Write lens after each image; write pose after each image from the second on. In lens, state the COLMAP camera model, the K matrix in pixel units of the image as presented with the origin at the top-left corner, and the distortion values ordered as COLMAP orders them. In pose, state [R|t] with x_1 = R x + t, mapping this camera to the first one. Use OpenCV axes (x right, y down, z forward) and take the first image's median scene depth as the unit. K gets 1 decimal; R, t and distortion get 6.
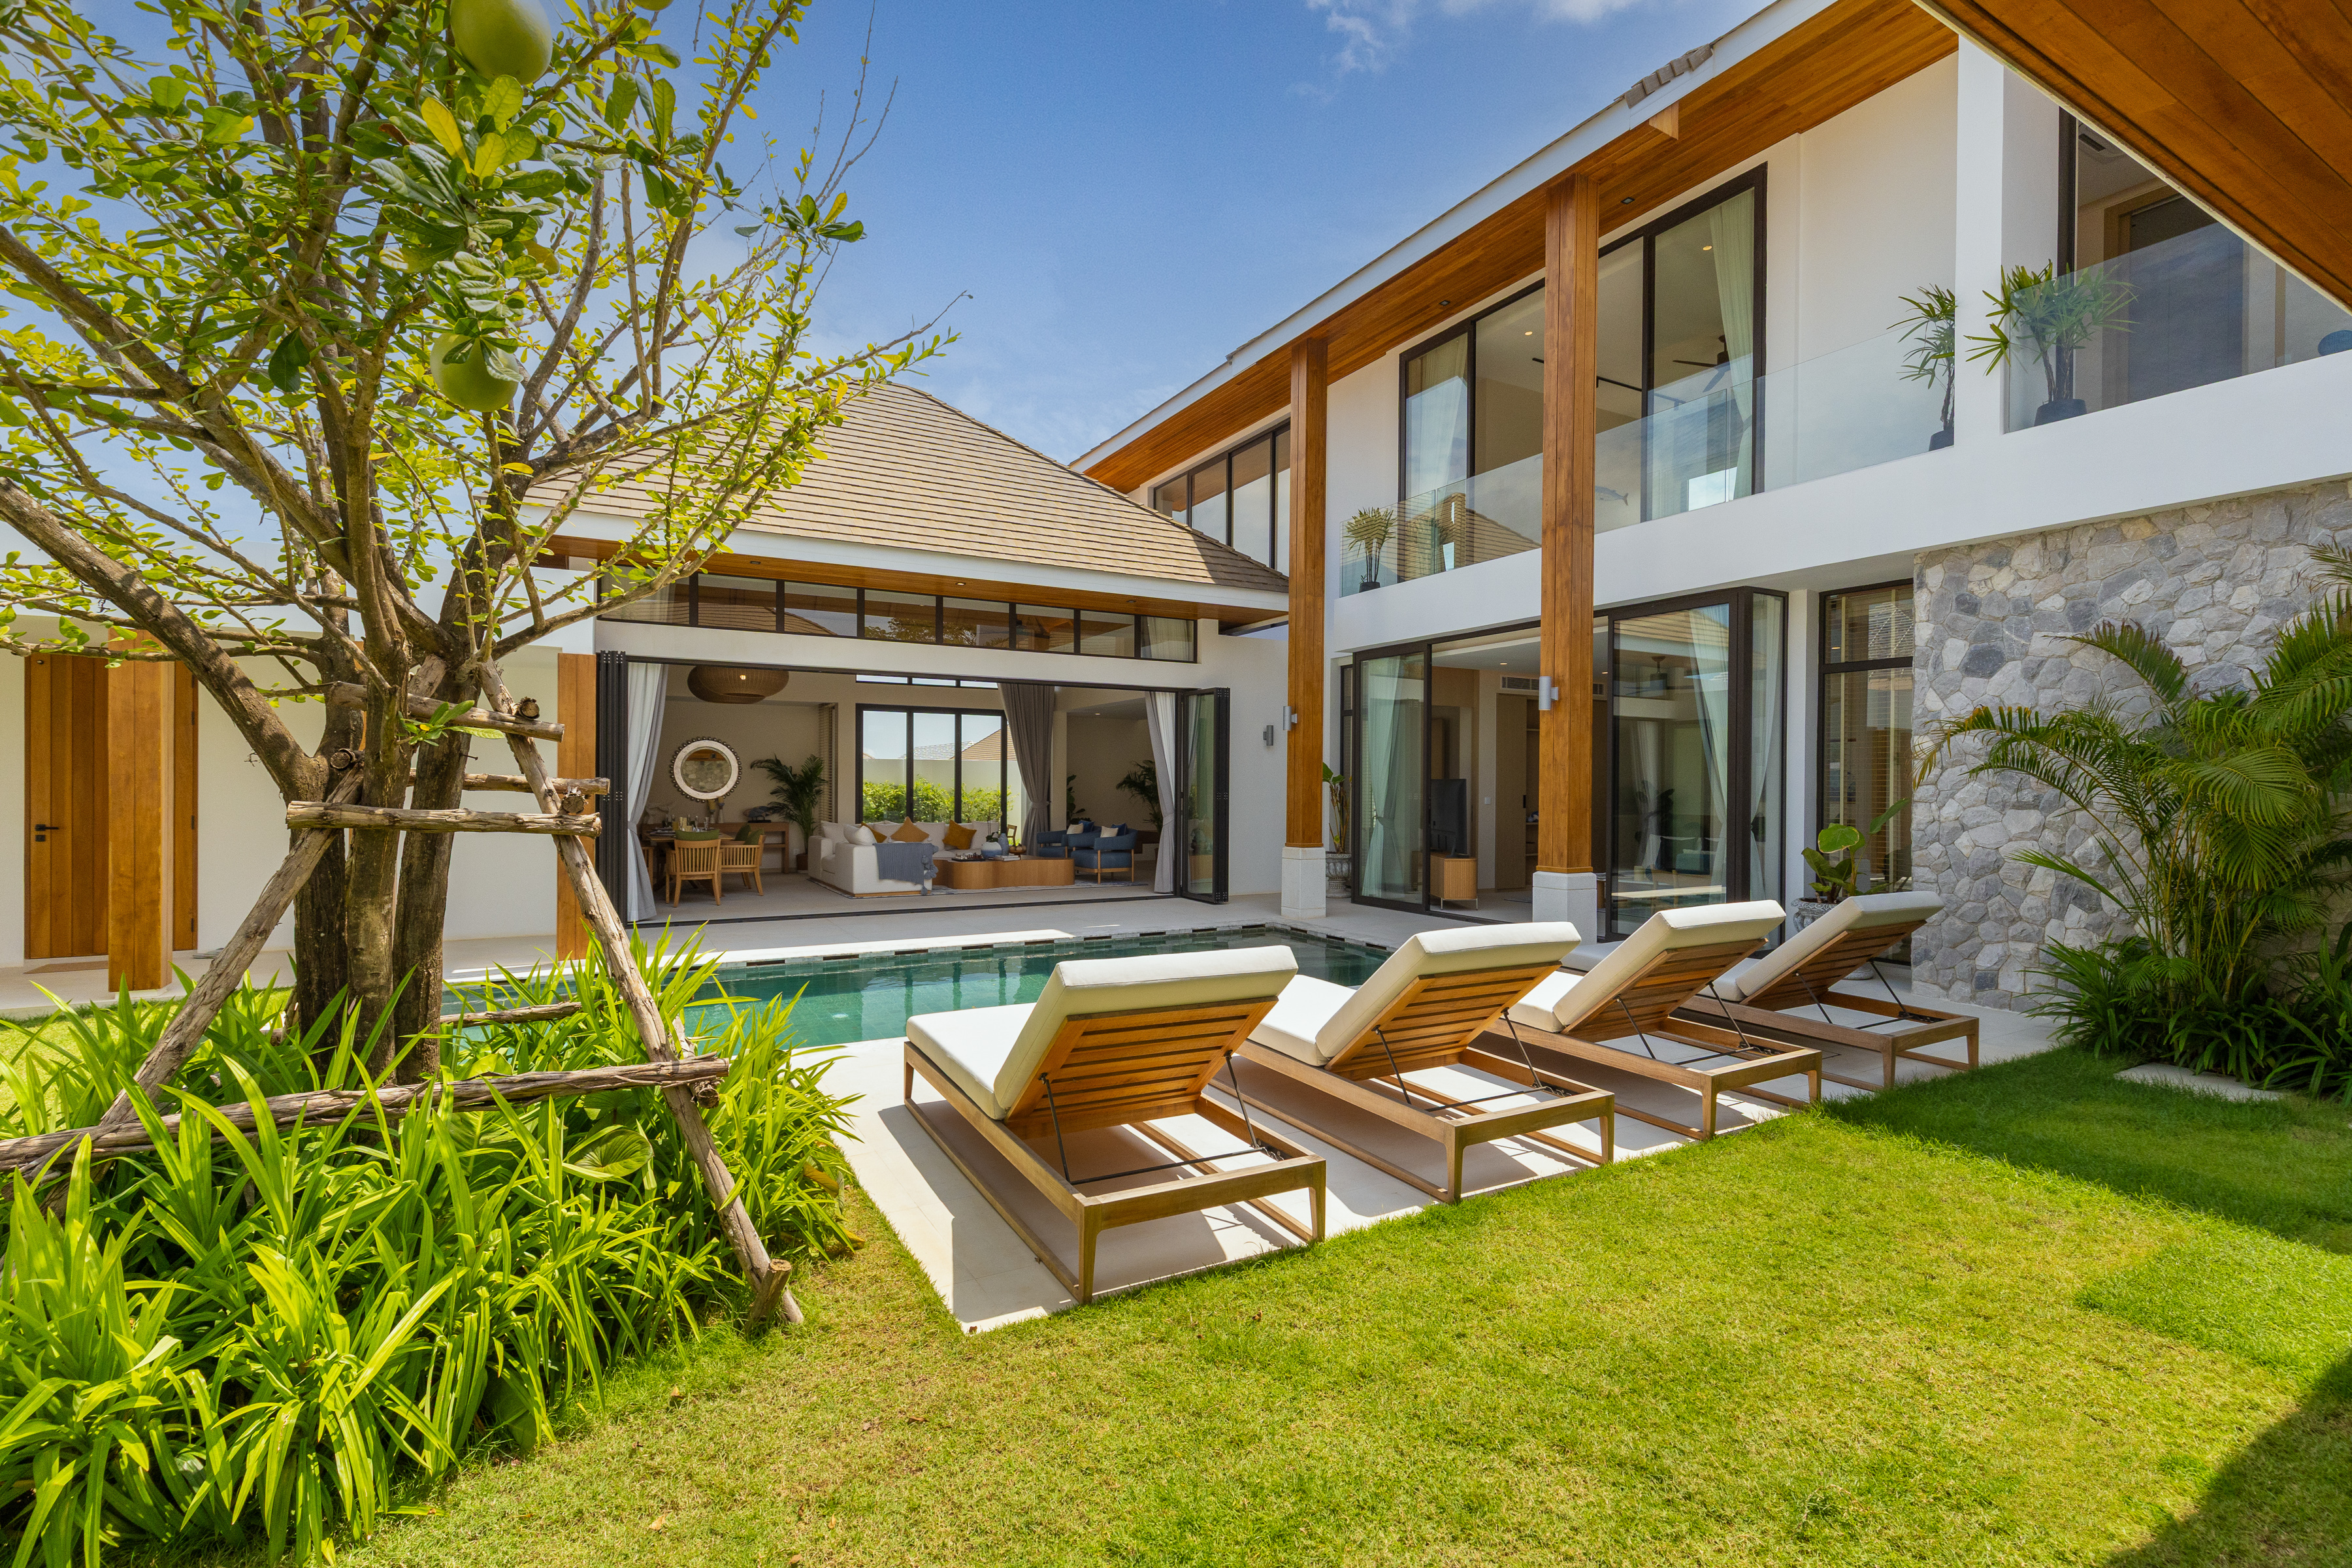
lens RADIAL K [[1048.1, 0, 1175.5], [0, 1048.1, 795.1], [0, 0, 1]] dist [-0.017453, -0.000297]
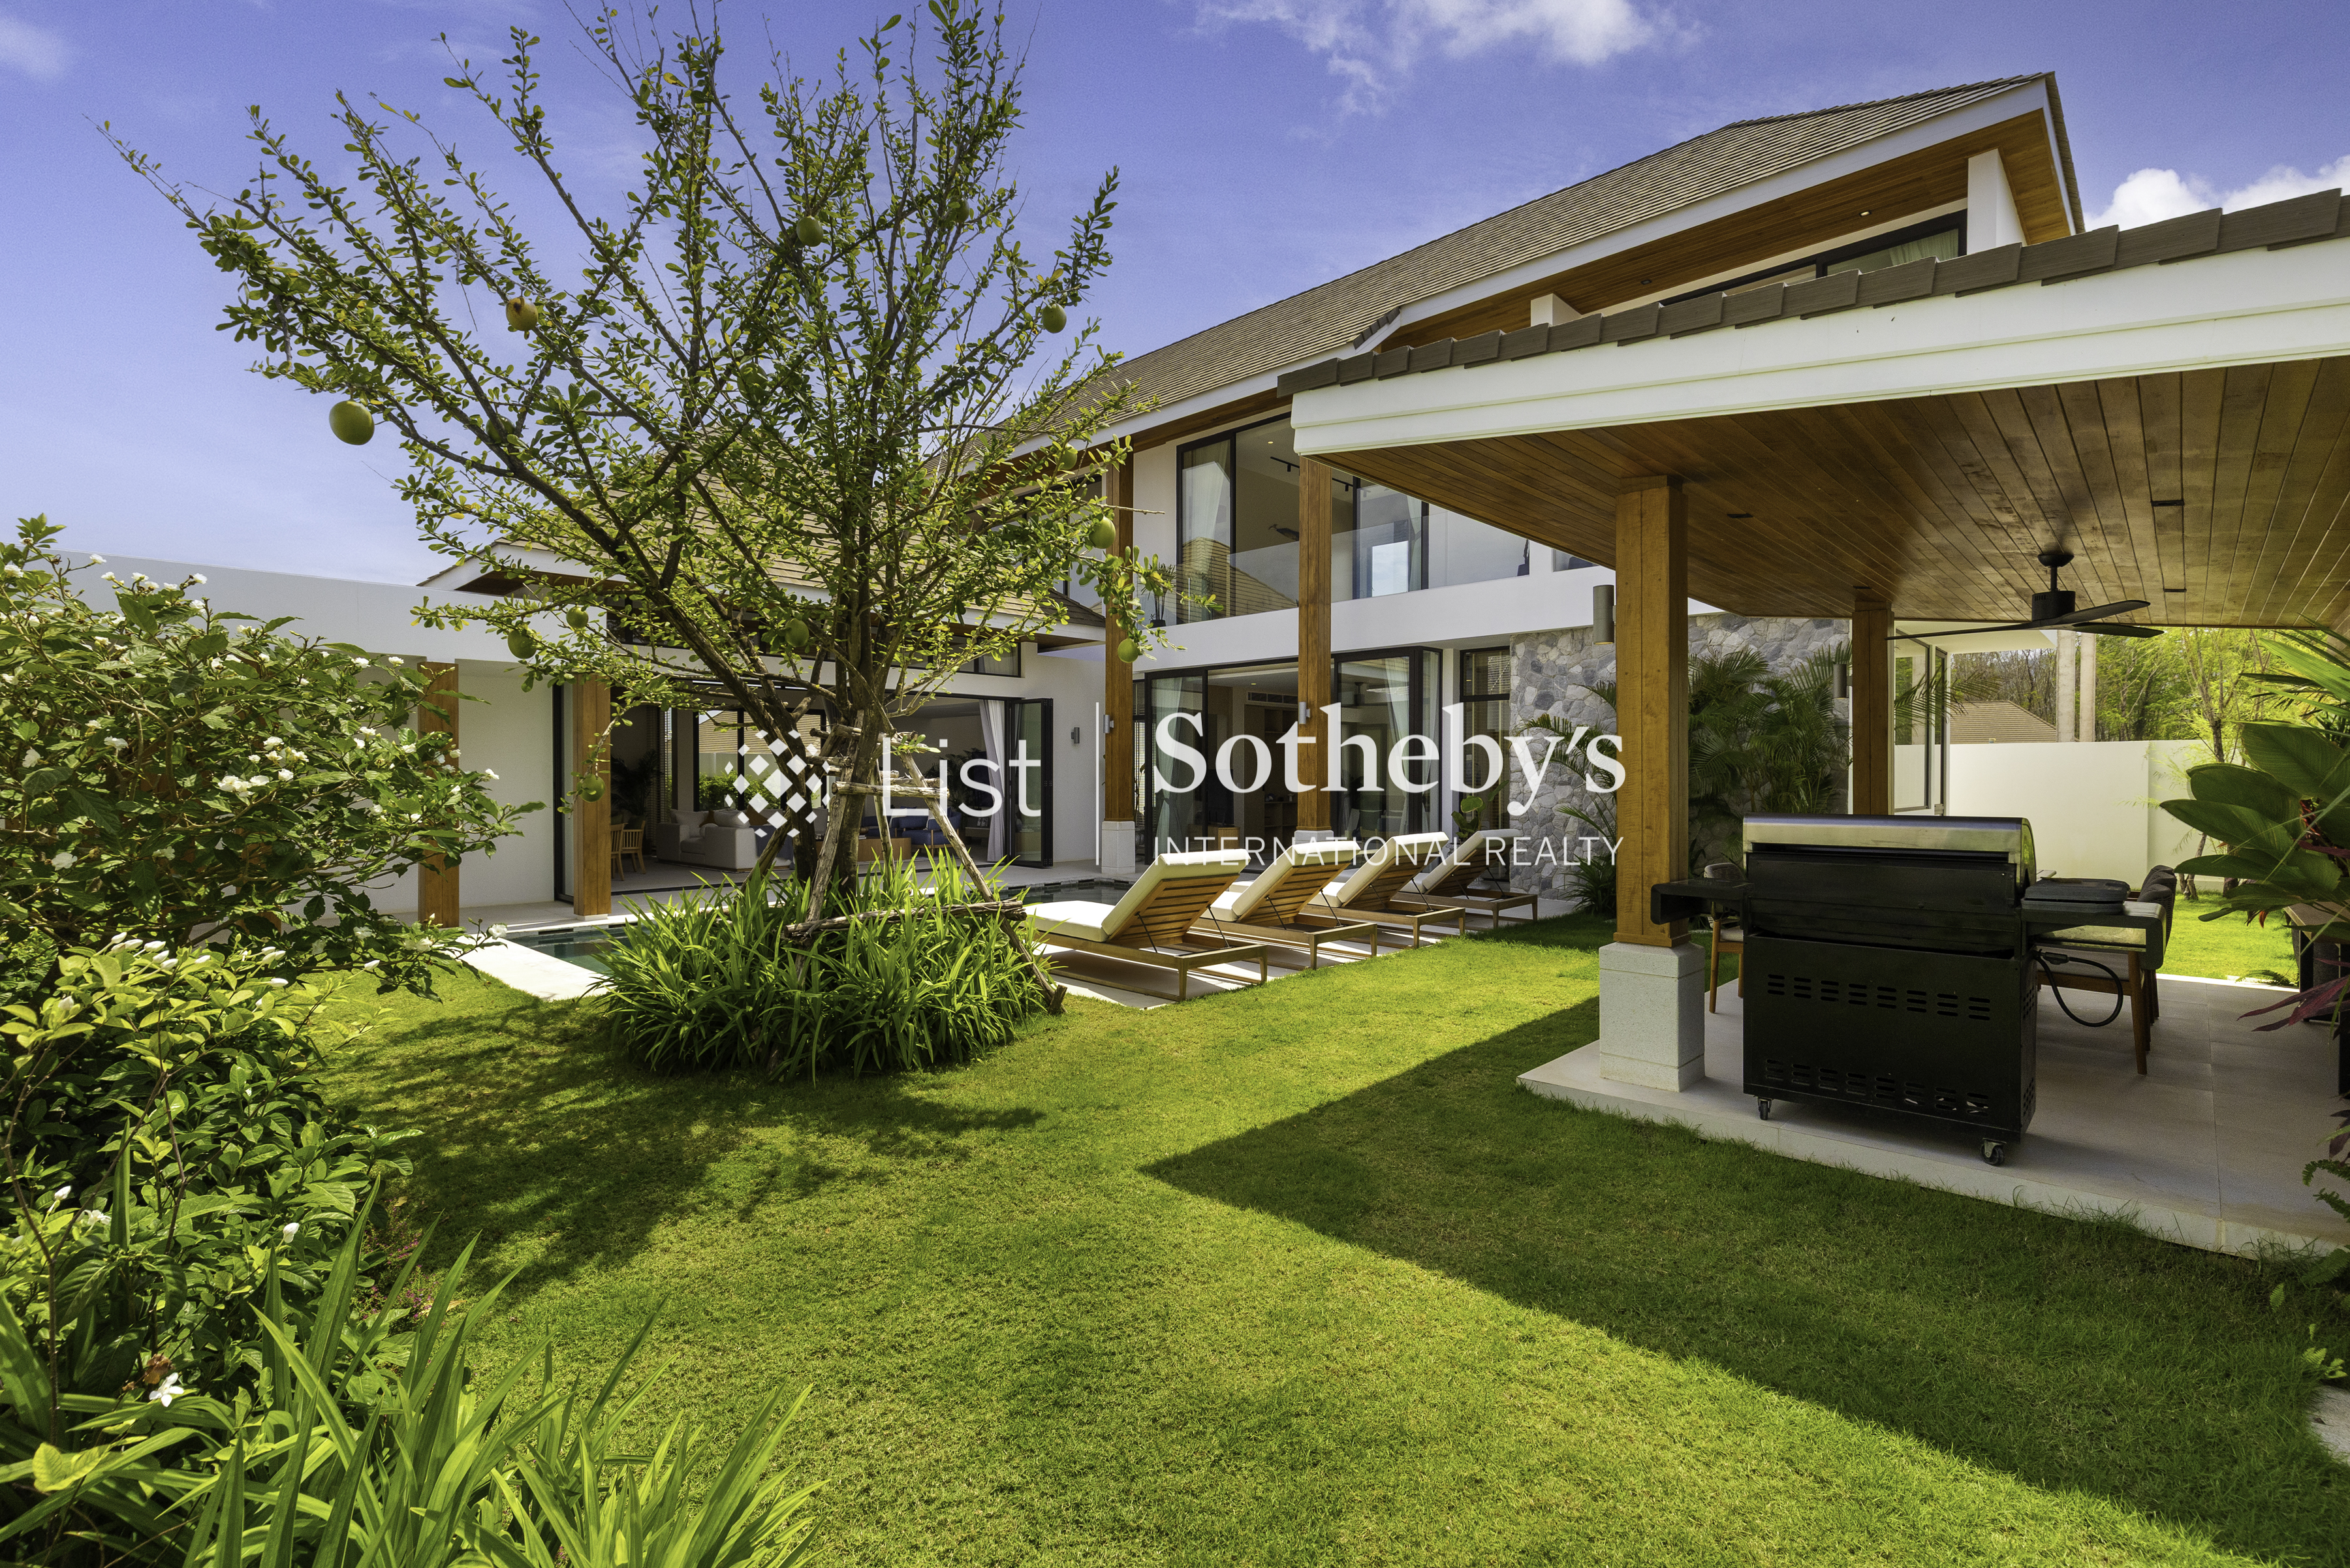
lens RADIAL K [[1047.2, 0, 1208.8], [0, 1047.2, 795.2], [0, 0, 1]] dist [-0.017453, -0.000297]
pose [[0.949652, -0.012530, 0.313057, -0.260534], [0.009417, 0.999890, 0.011454, 0.003696], [-0.313167, -0.007929, 0.949665, -0.417573]]
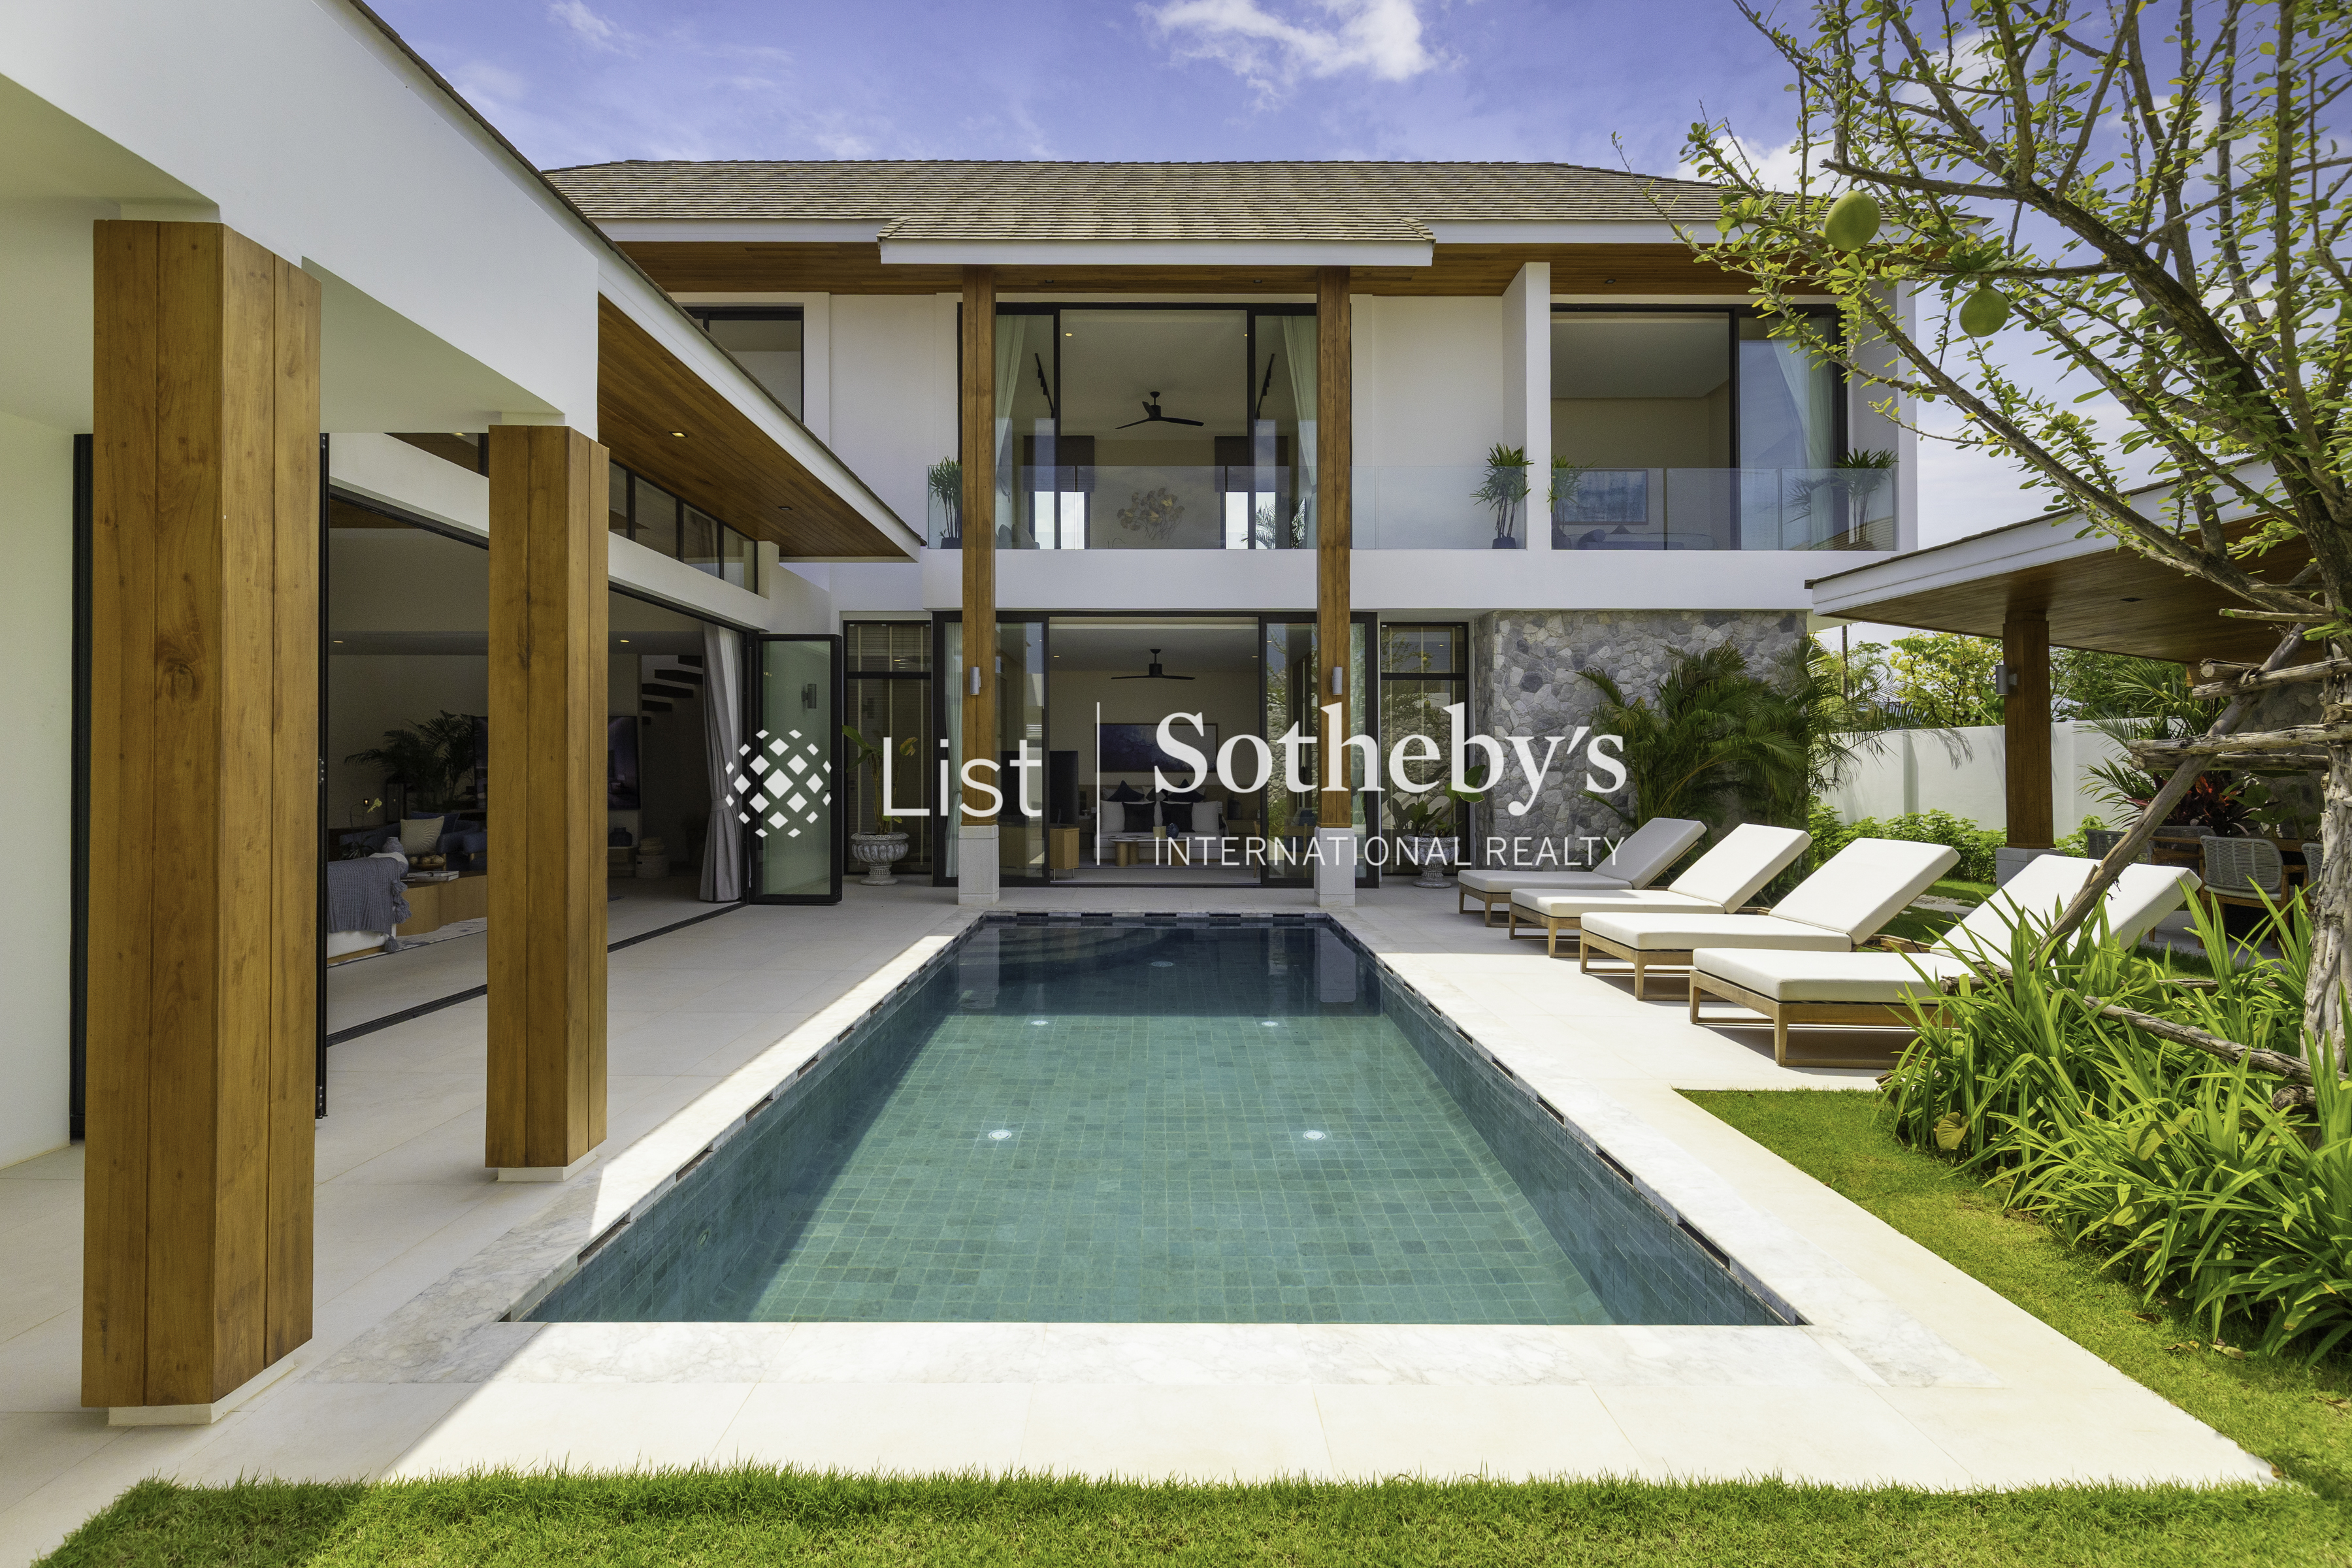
lens RADIAL K [[1048.1, 0, 1180.4], [0, 1048.1, 765.5], [0, 0, 1]] dist [-0.017453, -0.000297]
pose [[0.486122, -0.003885, 0.873882, -0.817082], [0.007548, 0.999971, 0.000247, -0.000587], [-0.873858, 0.006476, 0.486137, 0.577564]]
